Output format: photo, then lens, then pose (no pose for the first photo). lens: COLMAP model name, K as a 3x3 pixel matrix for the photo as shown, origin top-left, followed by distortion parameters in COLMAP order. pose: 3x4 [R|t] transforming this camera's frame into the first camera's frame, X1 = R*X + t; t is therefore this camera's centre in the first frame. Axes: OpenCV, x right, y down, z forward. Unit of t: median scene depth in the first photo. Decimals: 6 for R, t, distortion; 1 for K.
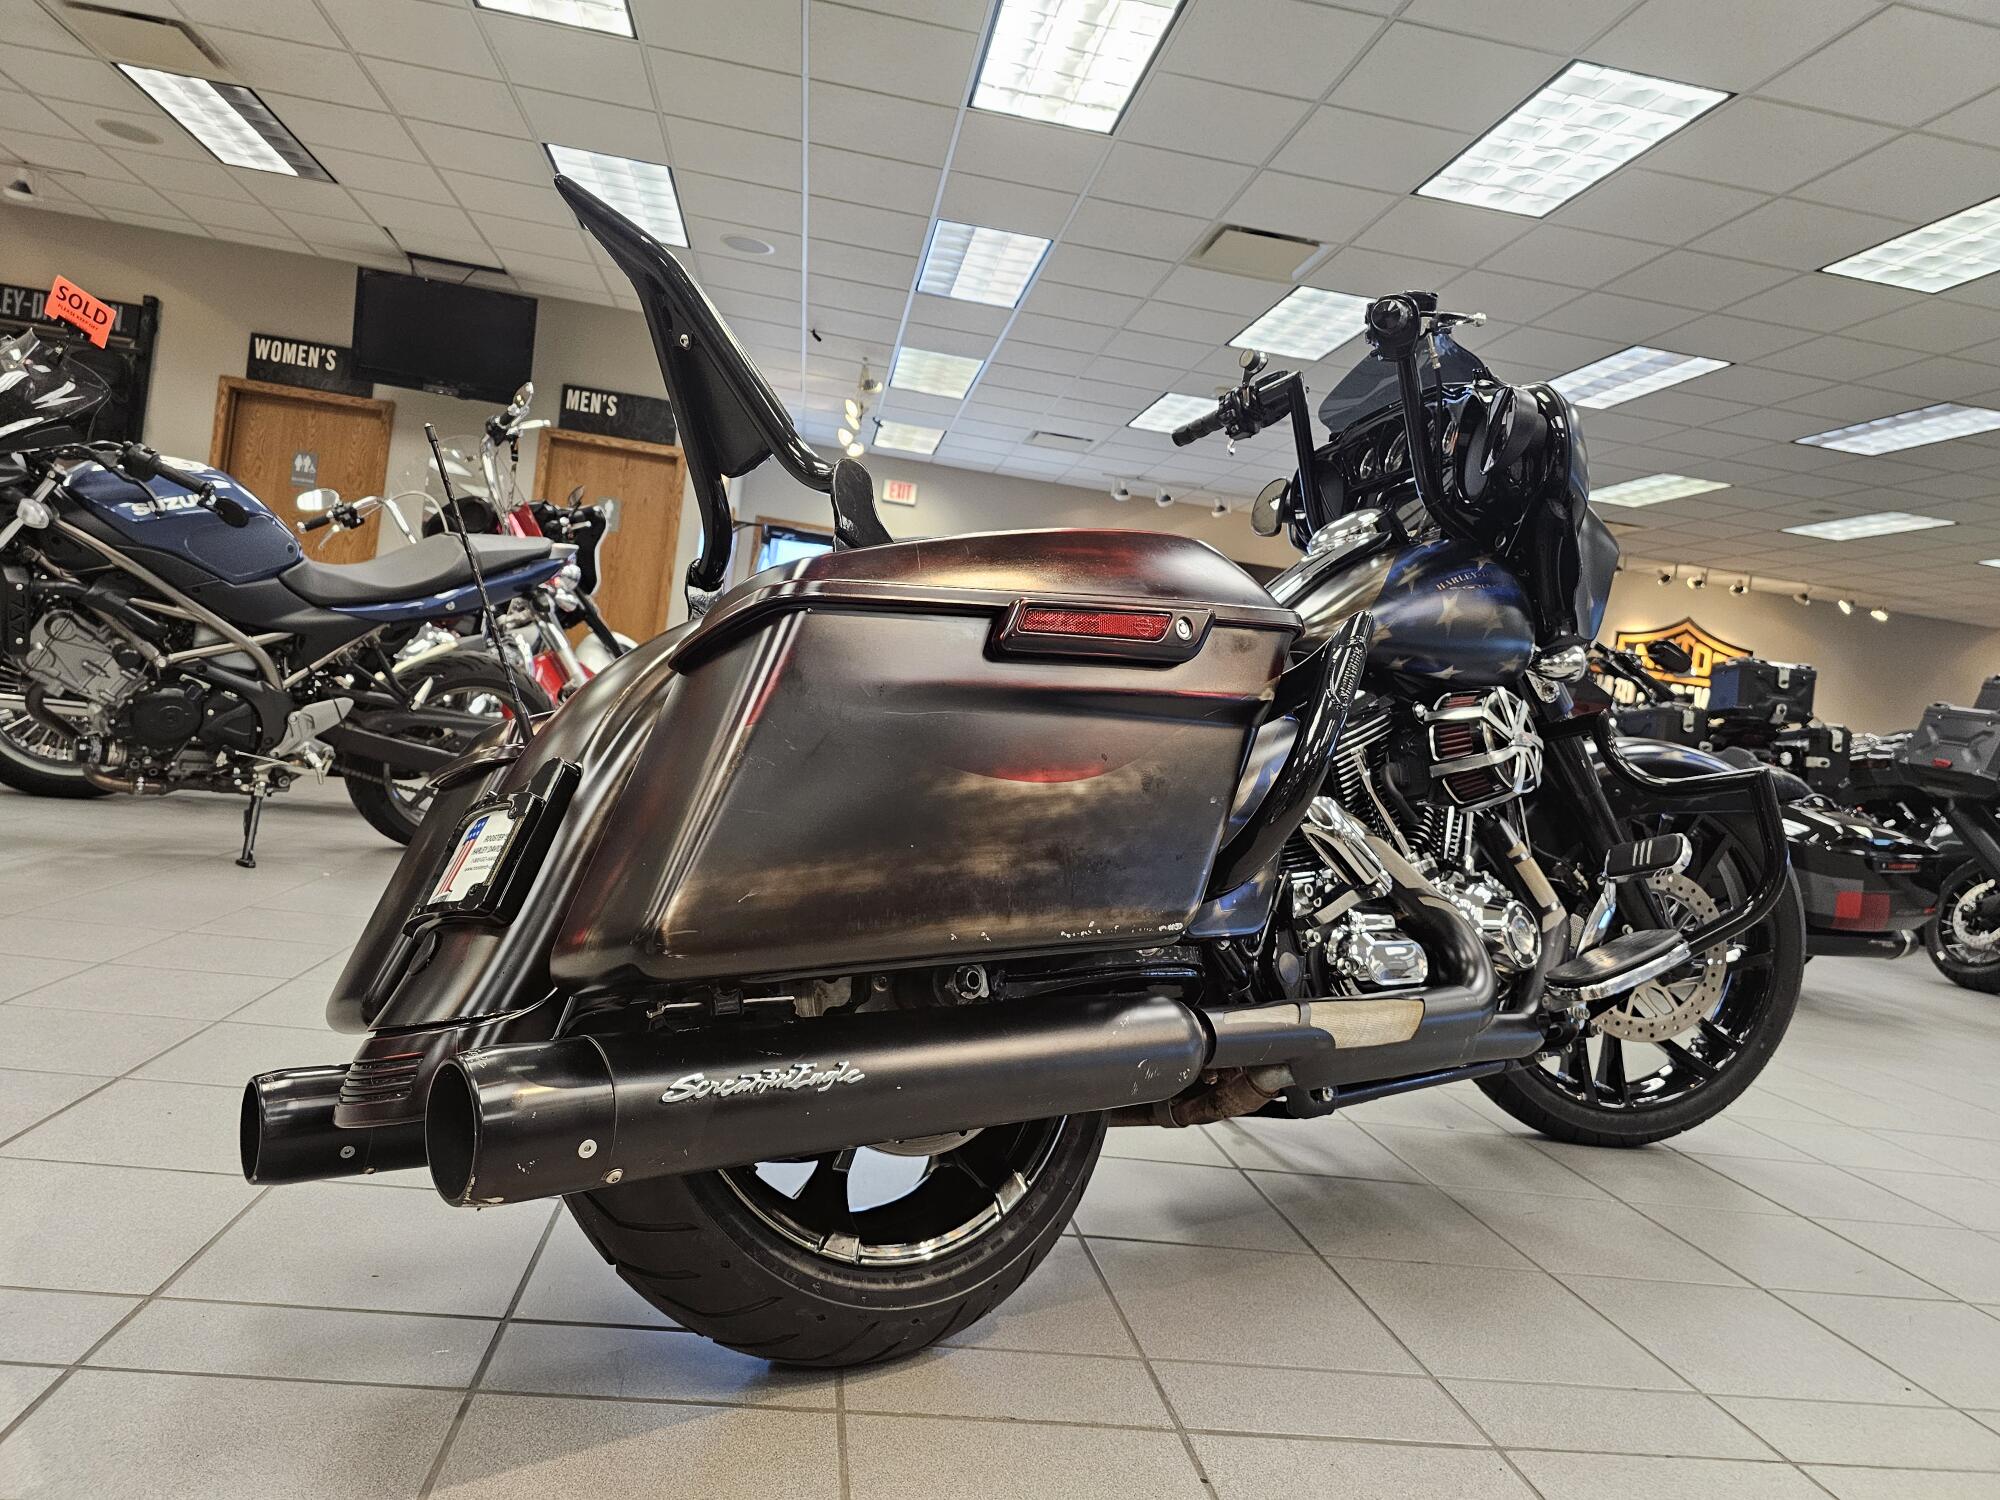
lens RADIAL K [[1359.8, 0, 995.3], [0, 1359.8, 720.0], [0, 0, 1]] dist [0.047770, -0.043520]
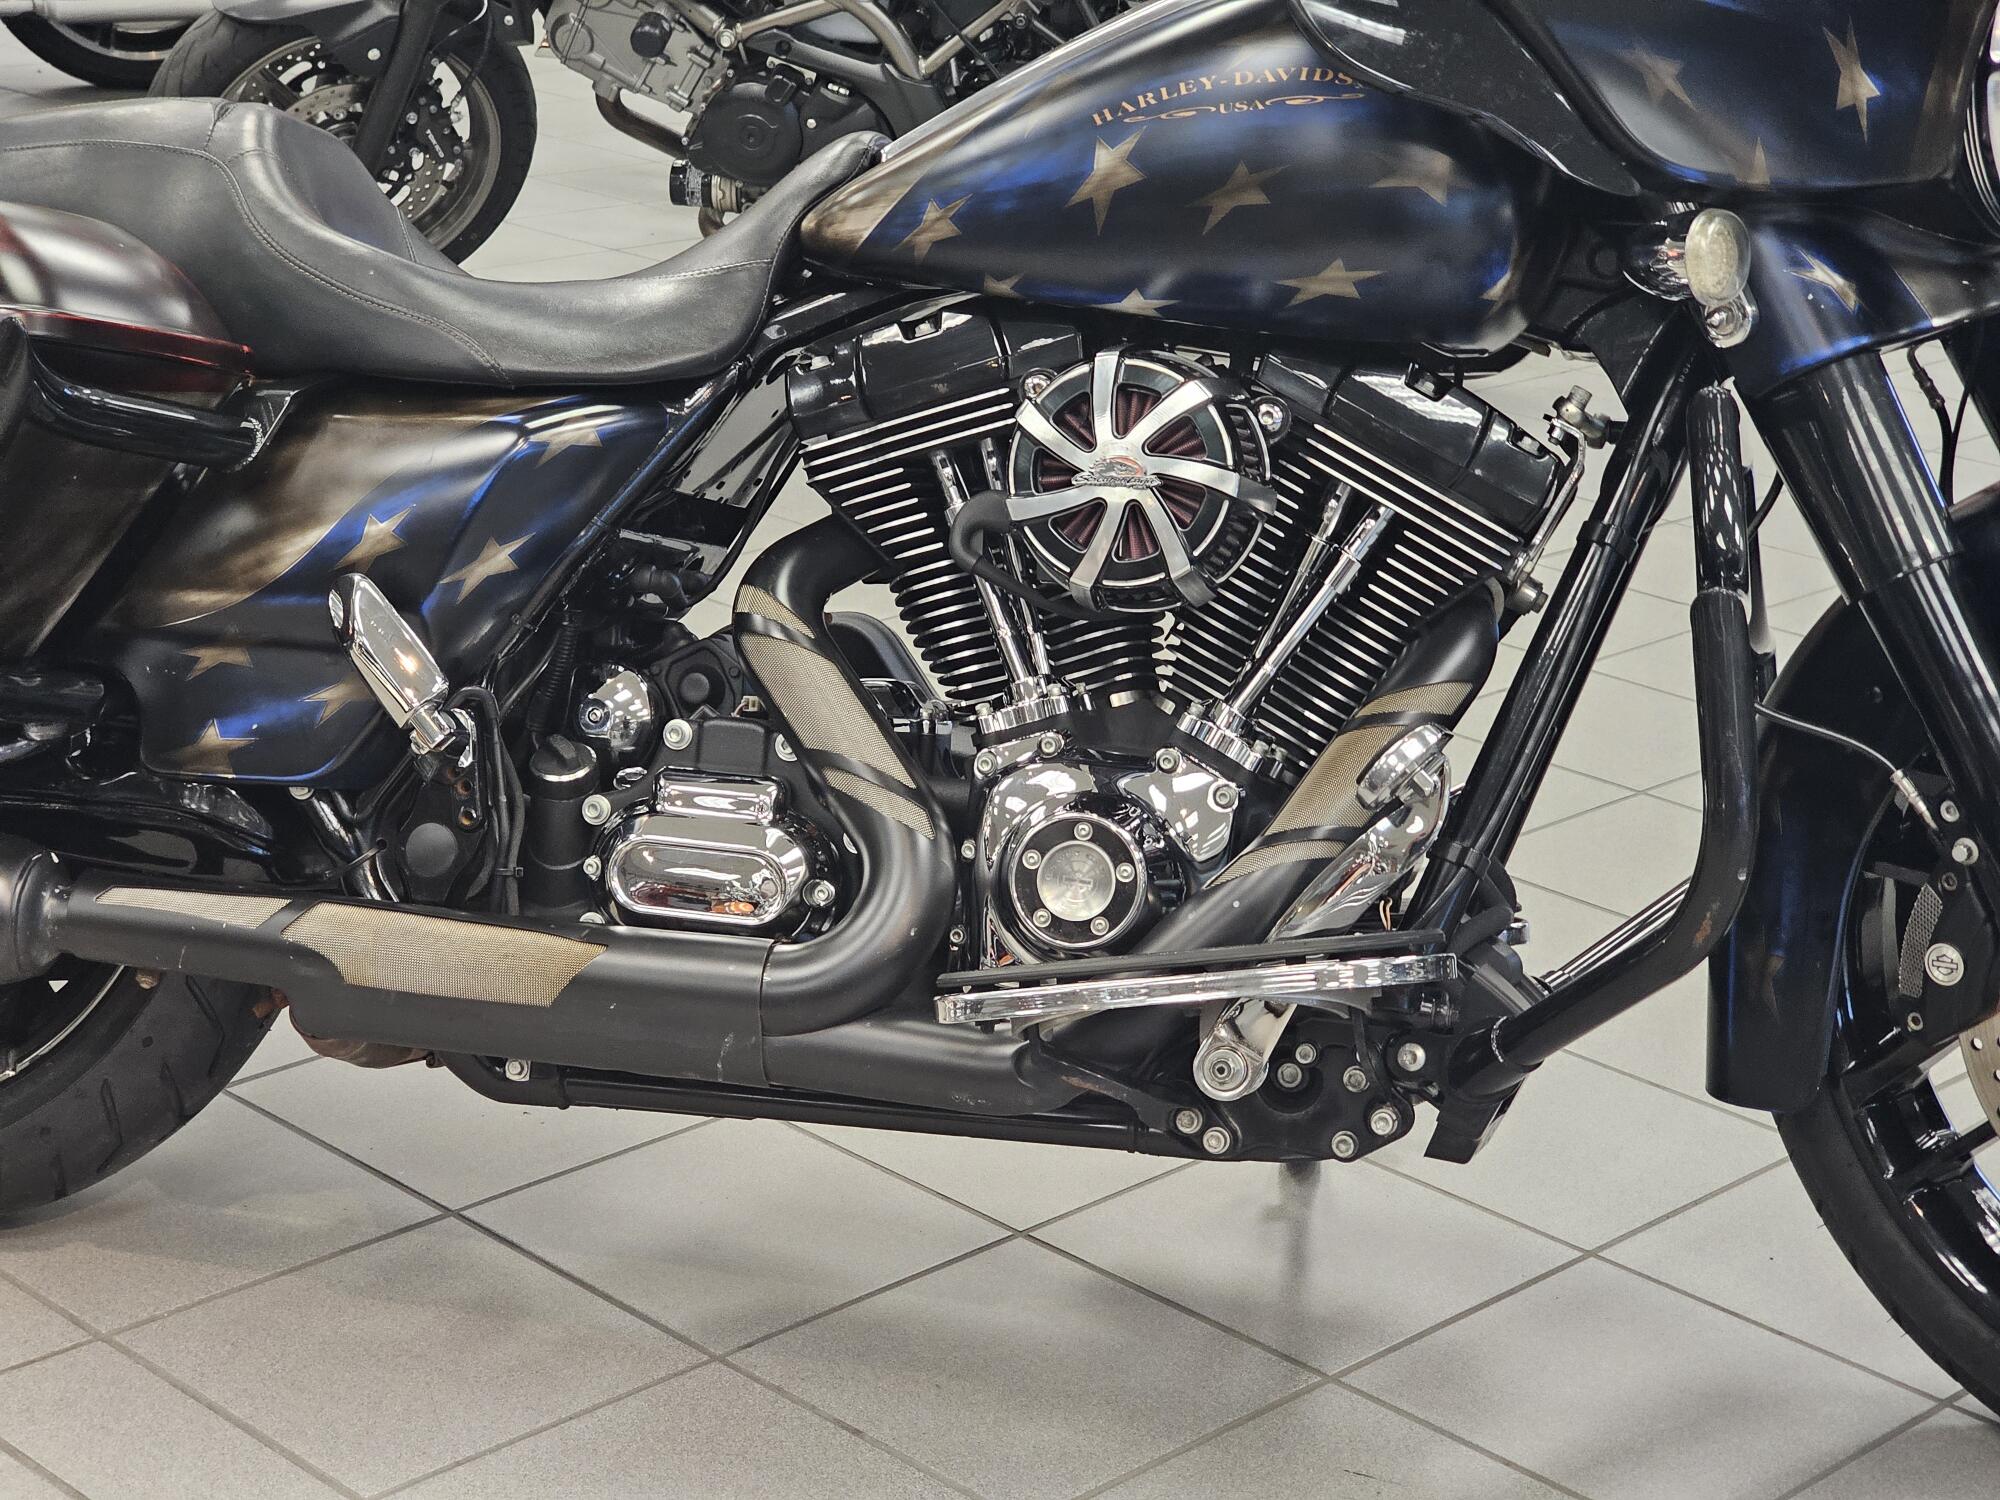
lens RADIAL K [[3860.2, 0, 975.9], [0, 3860.2, 801.5], [0, 0, 1]] dist [0.019950, 0.168418]
pose [[0.586726, 0.165394, -0.792715, 1.940802], [0.039506, 0.971908, 0.232022, -0.252032], [0.808821, -0.167450, 0.563710, 0.289716]]
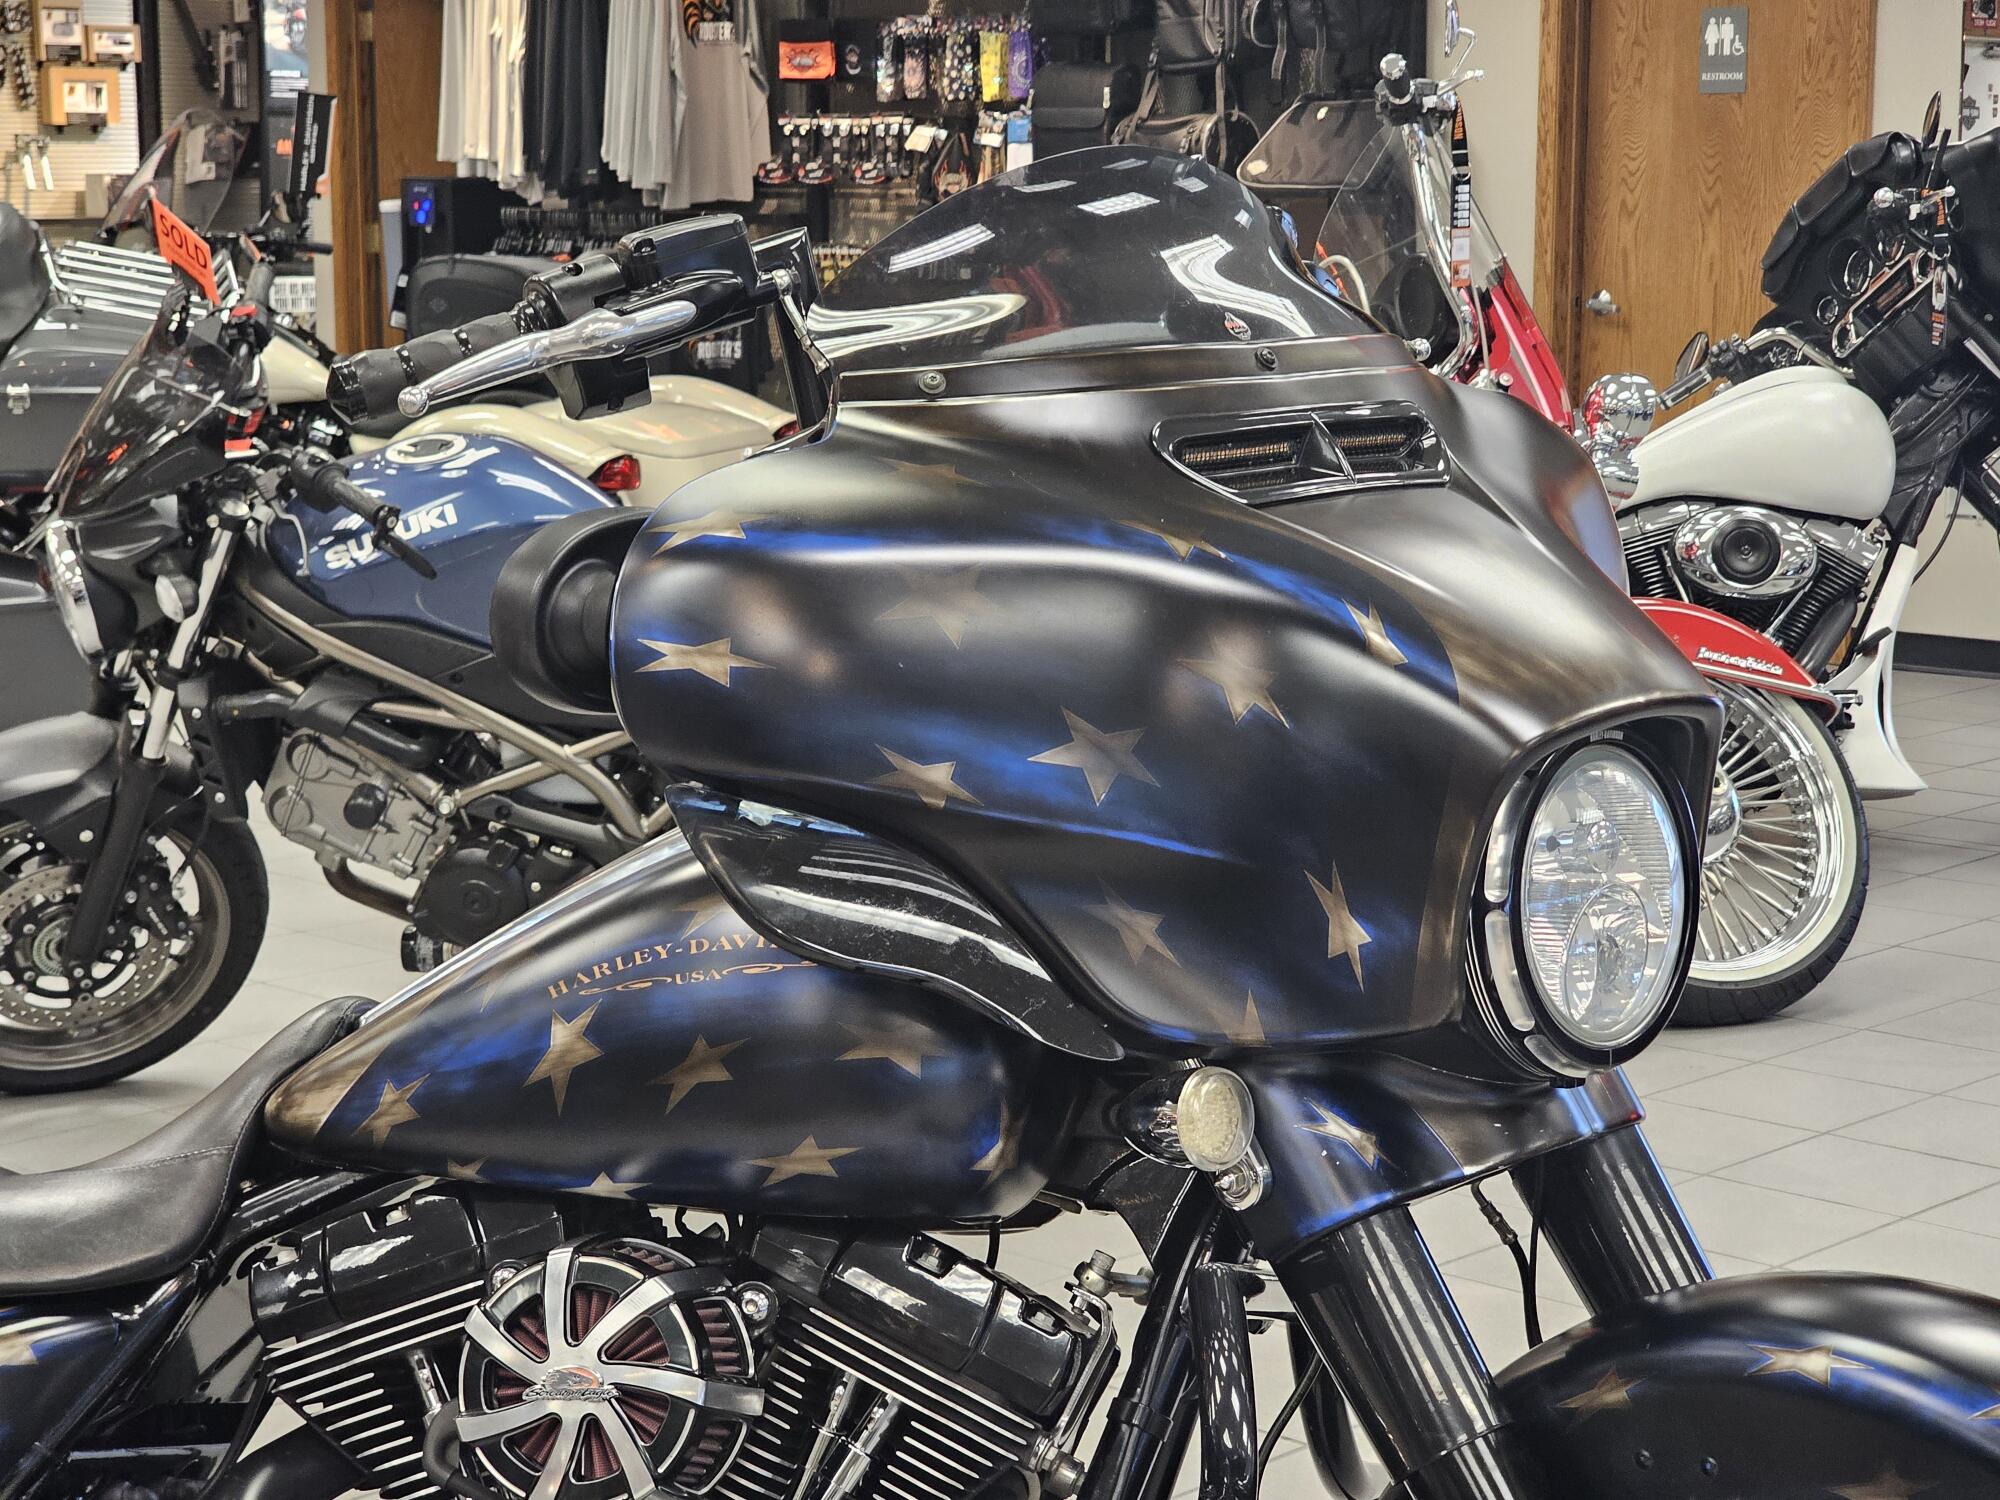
lens RADIAL K [[3882.1, 0, 1028.5], [0, 3882.1, 793.5], [0, 0, 1]] dist [-0.025849, 0.490543]
pose [[0.607798, 0.002685, -0.794088, 1.950255], [0.081071, 0.994559, 0.065415, -0.321242], [0.789943, -0.104136, 0.604273, 0.568256]]
